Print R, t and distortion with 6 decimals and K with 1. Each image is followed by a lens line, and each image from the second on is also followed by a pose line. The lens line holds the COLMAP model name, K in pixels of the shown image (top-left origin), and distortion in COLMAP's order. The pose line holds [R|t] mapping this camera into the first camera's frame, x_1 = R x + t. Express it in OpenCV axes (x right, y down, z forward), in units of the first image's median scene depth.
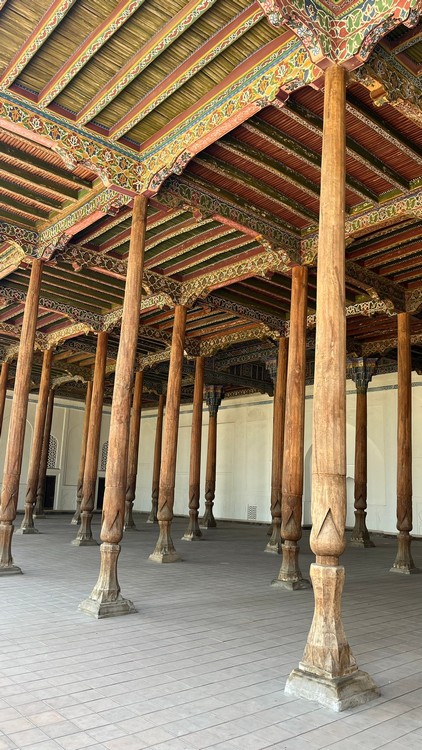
lens RADIAL K [[565.5, 0, 215.1], [0, 565.5, 374.6], [0, 0, 1]] dist [0.043911, -0.054247]
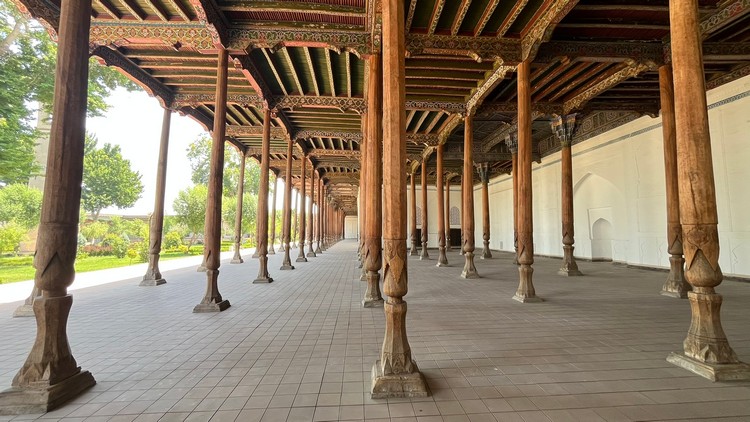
lens RADIAL K [[304.7, 0, 377.2], [0, 304.7, 209.8], [0, 0, 1]] dist [-0.004712, 0.000045]
pose [[0.791483, -0.086712, -0.605008, 0.481060], [0.155255, 0.985940, 0.061799, 0.092277], [0.591143, -0.142844, 0.793817, 0.385673]]
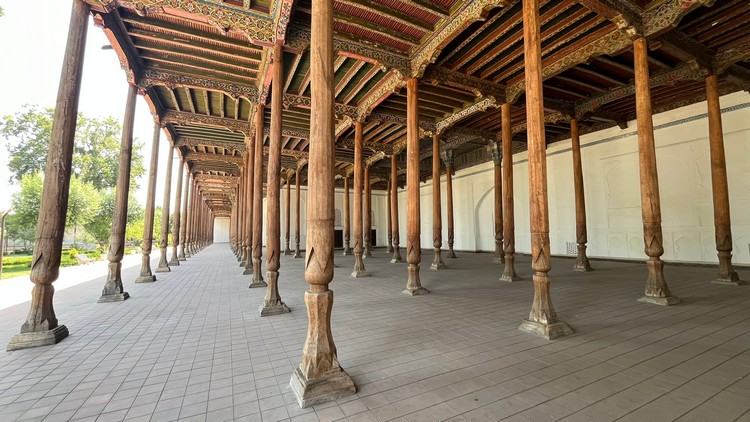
lens RADIAL K [[304.7, 0, 375.8], [0, 304.7, 209.5], [0, 0, 1]] dist [-0.004712, 0.000045]
pose [[0.964624, -0.075902, -0.252465, 0.210106], [0.105614, 0.988711, 0.106286, 0.041018], [0.241548, -0.129190, 0.961751, 0.169415]]
